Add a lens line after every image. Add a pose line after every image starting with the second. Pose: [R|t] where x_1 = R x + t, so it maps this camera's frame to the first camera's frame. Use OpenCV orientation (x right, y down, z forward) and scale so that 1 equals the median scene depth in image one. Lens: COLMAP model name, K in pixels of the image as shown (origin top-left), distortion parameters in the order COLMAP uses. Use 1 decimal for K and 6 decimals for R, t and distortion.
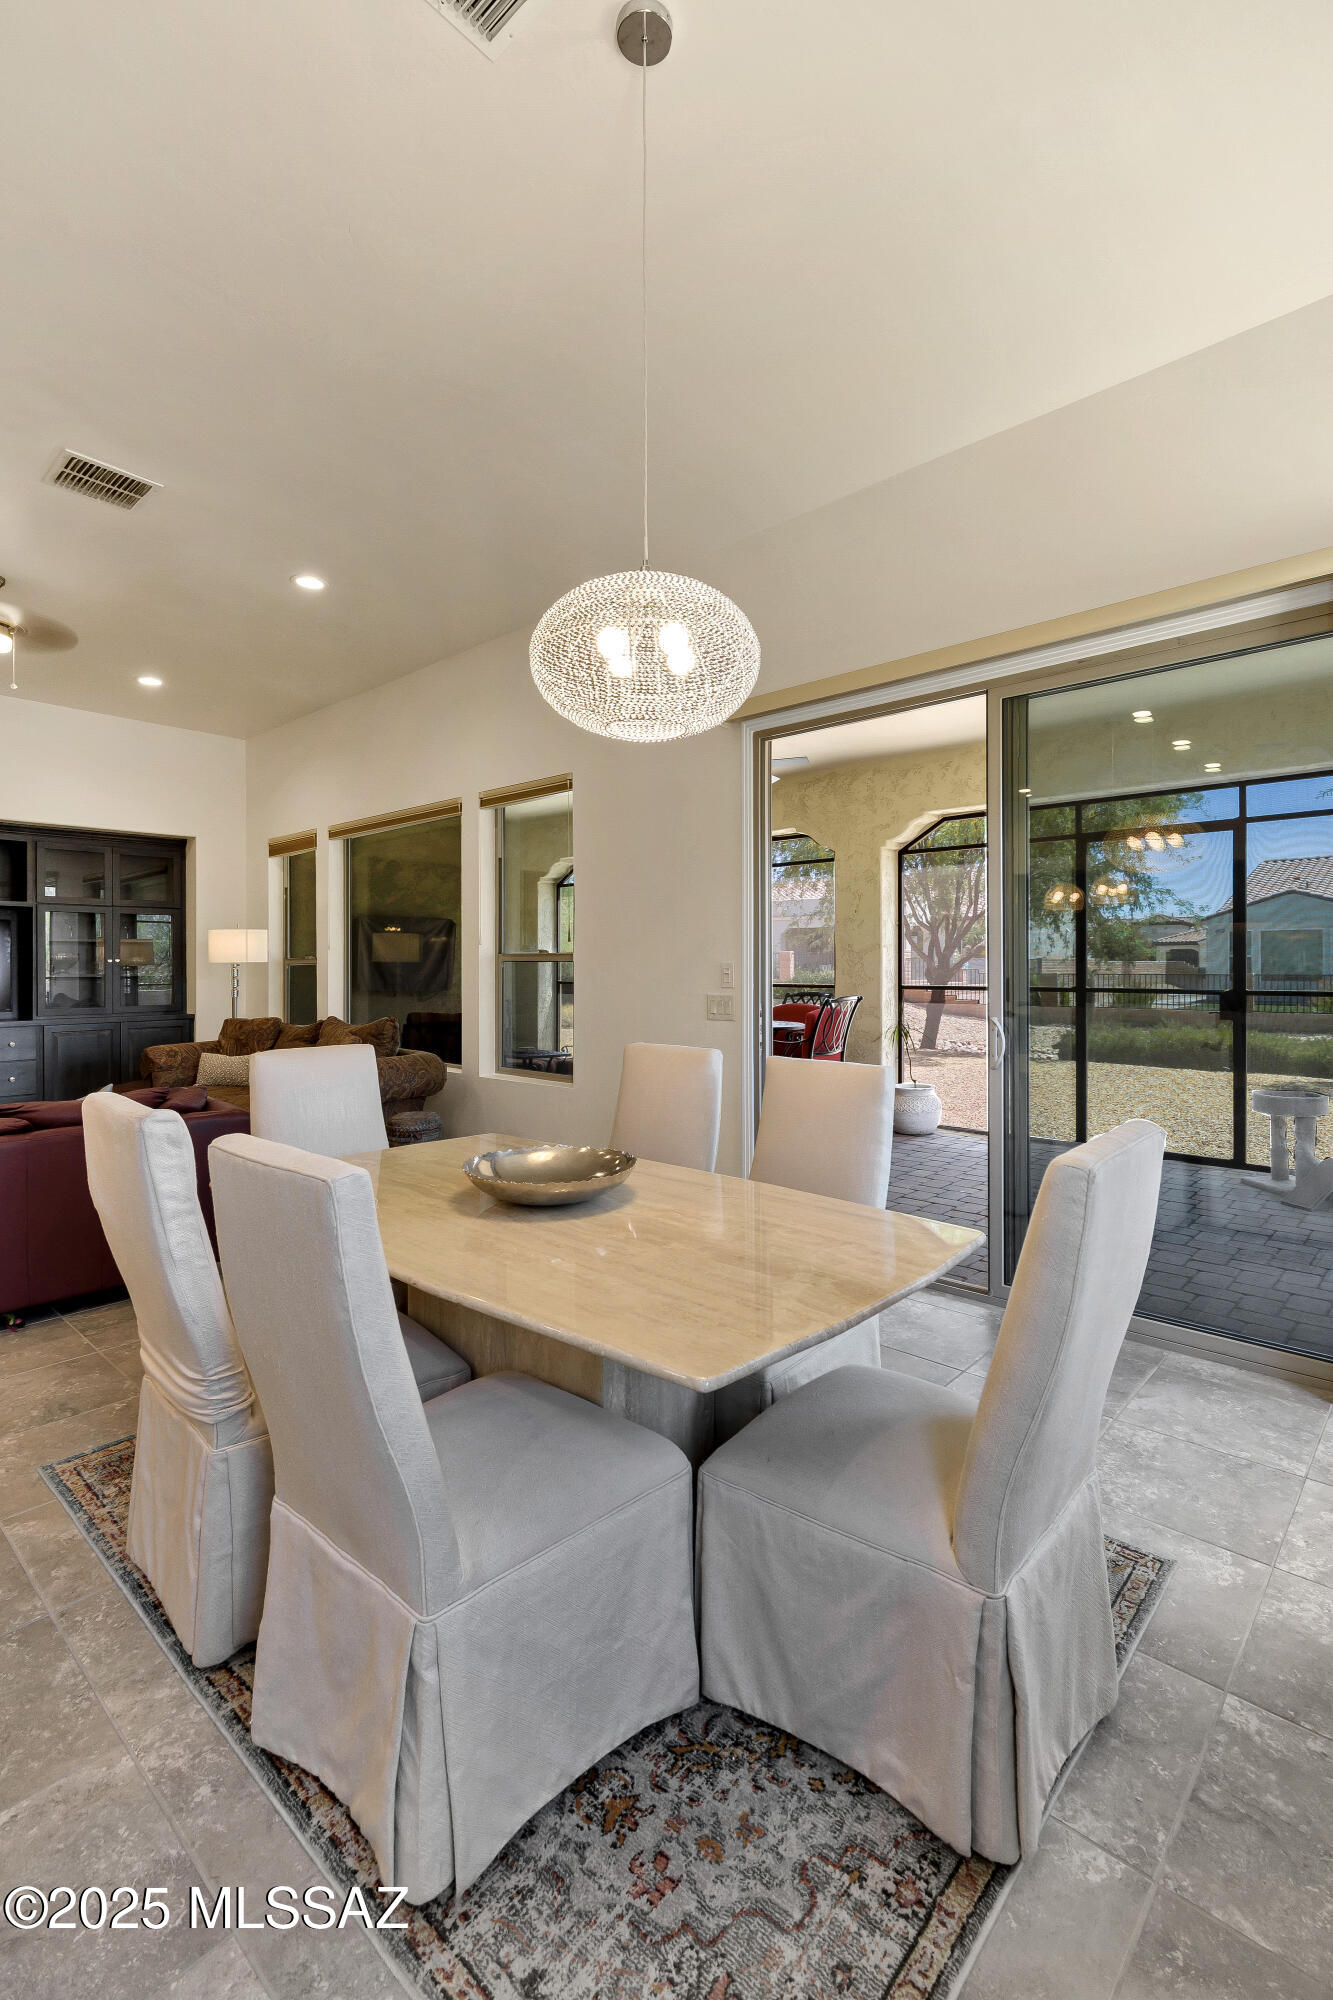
lens RADIAL K [[885.1, 0, 670.8], [0, 885.1, 964.6], [0, 0, 1]] dist [0.000473, -0.001344]
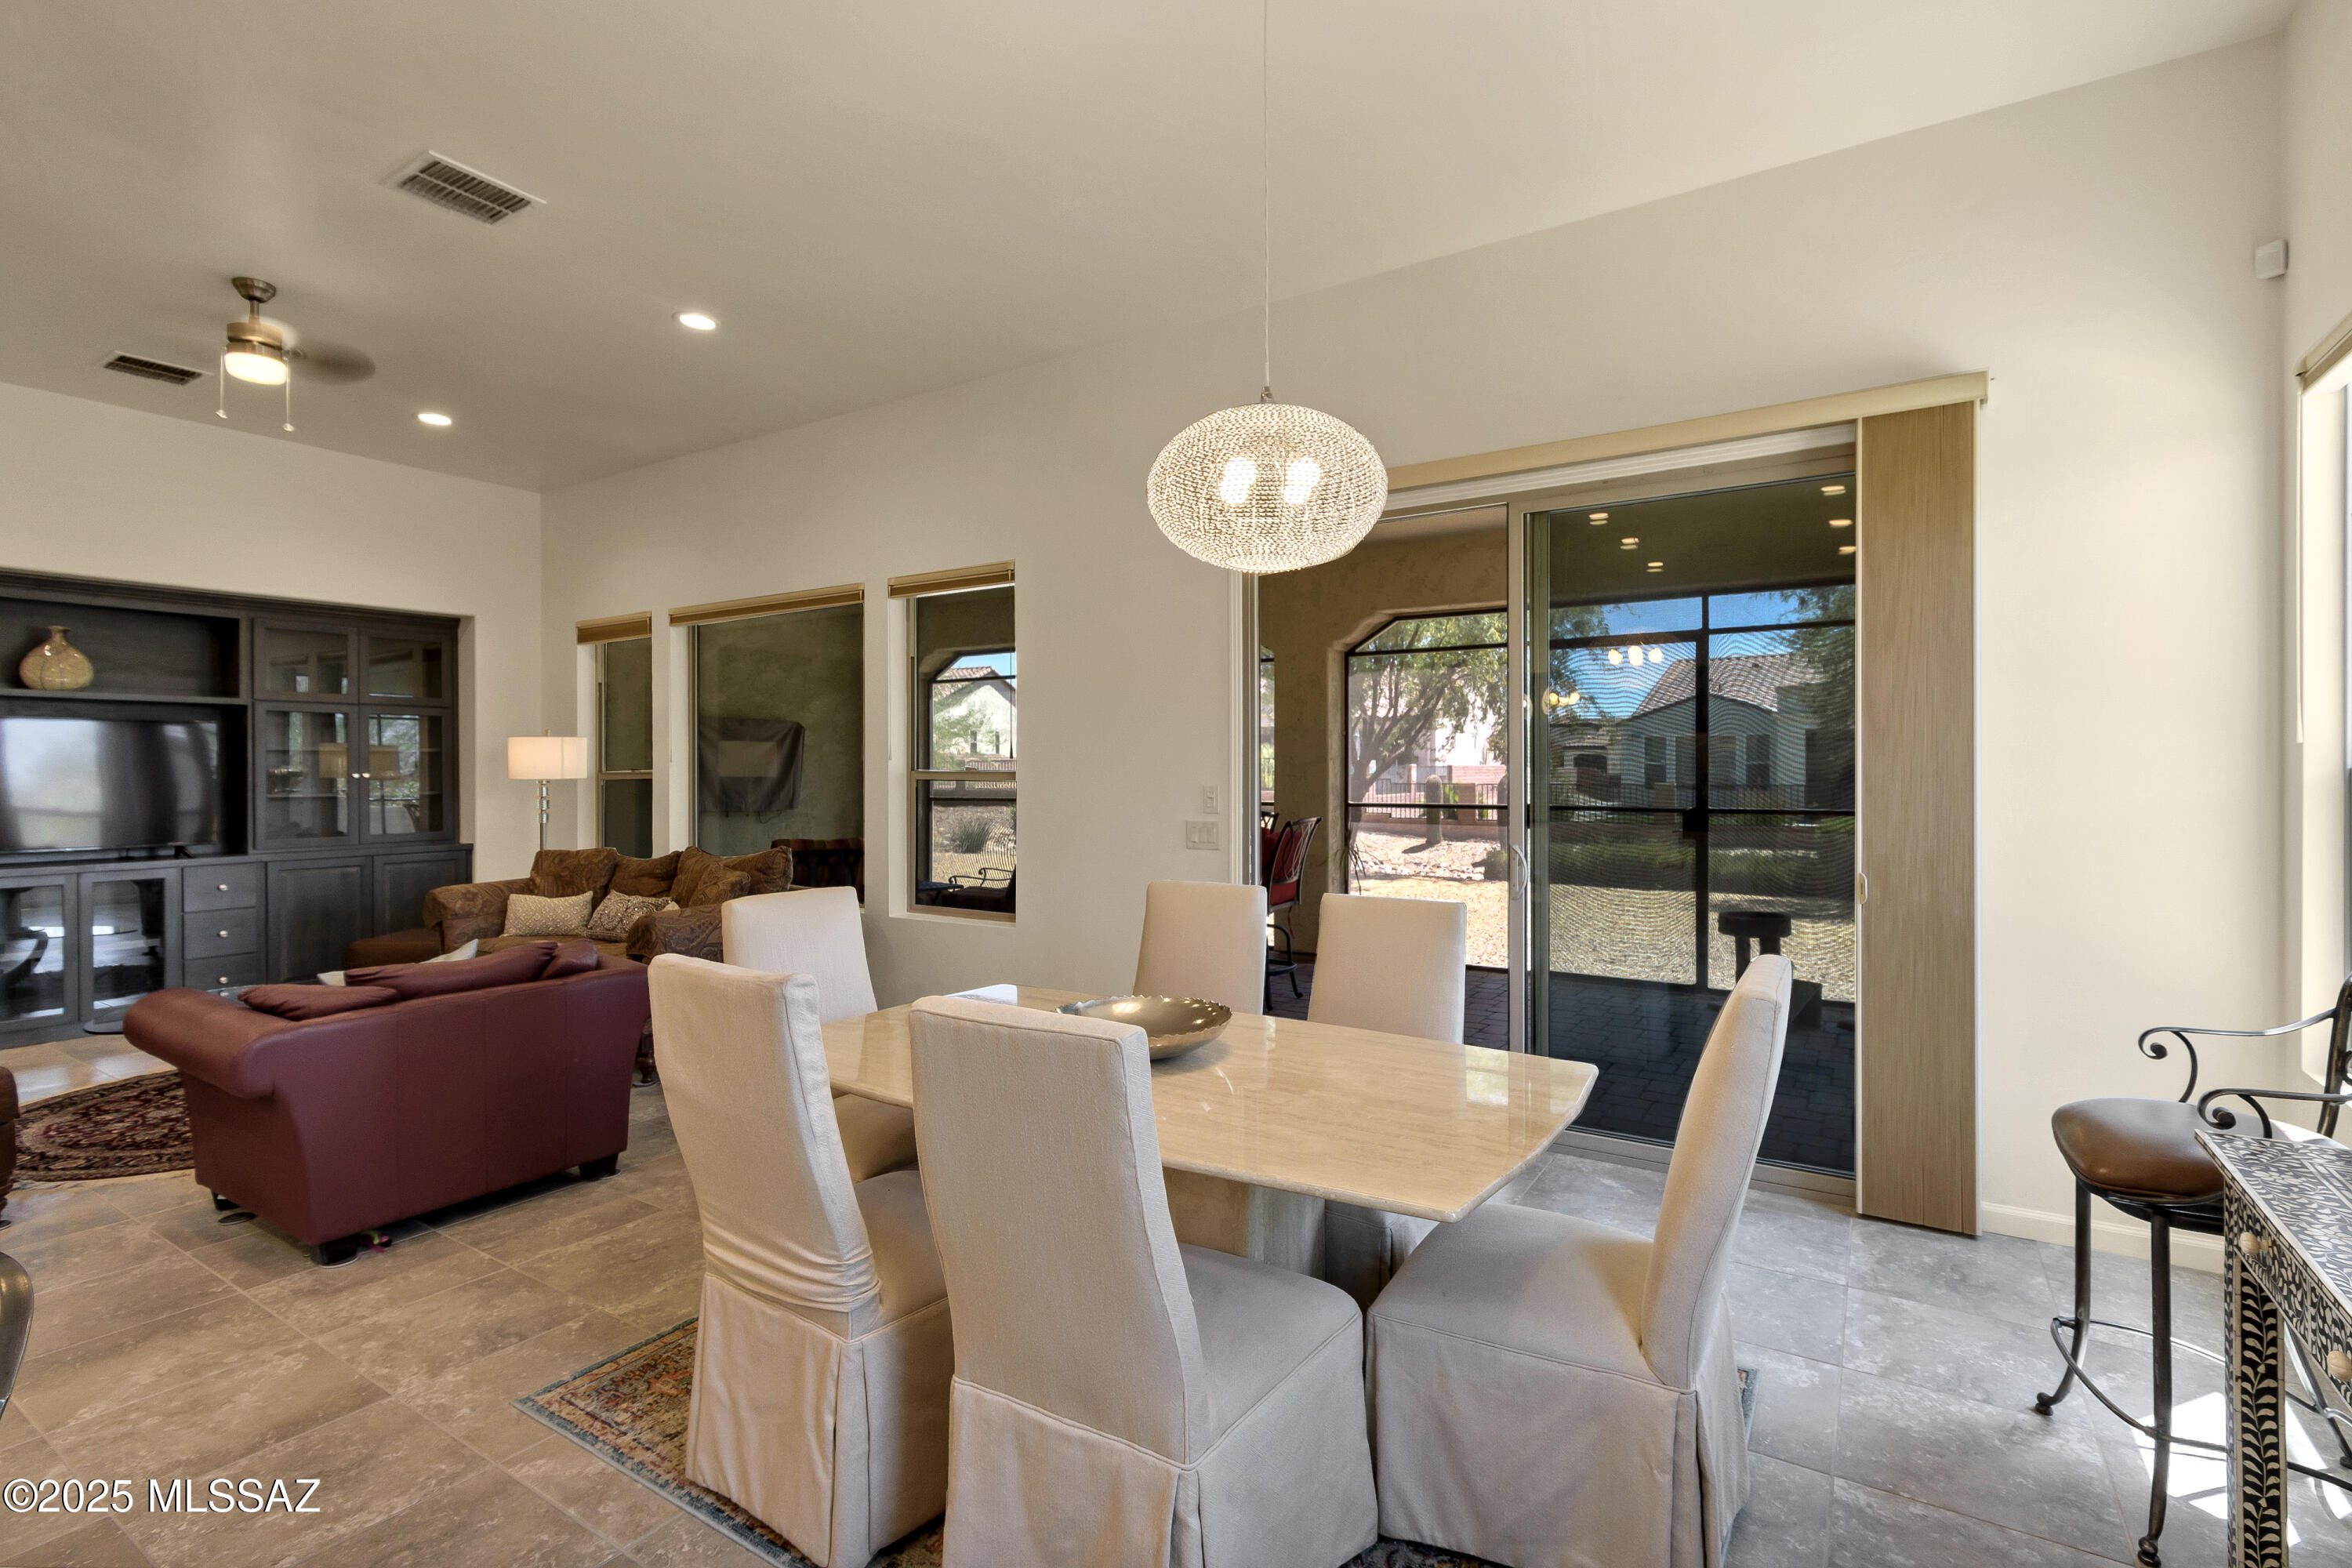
lens RADIAL K [[1067.5, 0, 1179.3], [0, 1067.5, 767.2], [0, 0, 1]] dist [0.003986, 0.001072]
pose [[0.985261, 0.000121, 0.171058, -0.265372], [-0.000107, 1.000000, -0.000095, -0.034496], [-0.171058, 0.000075, 0.985261, -0.111303]]
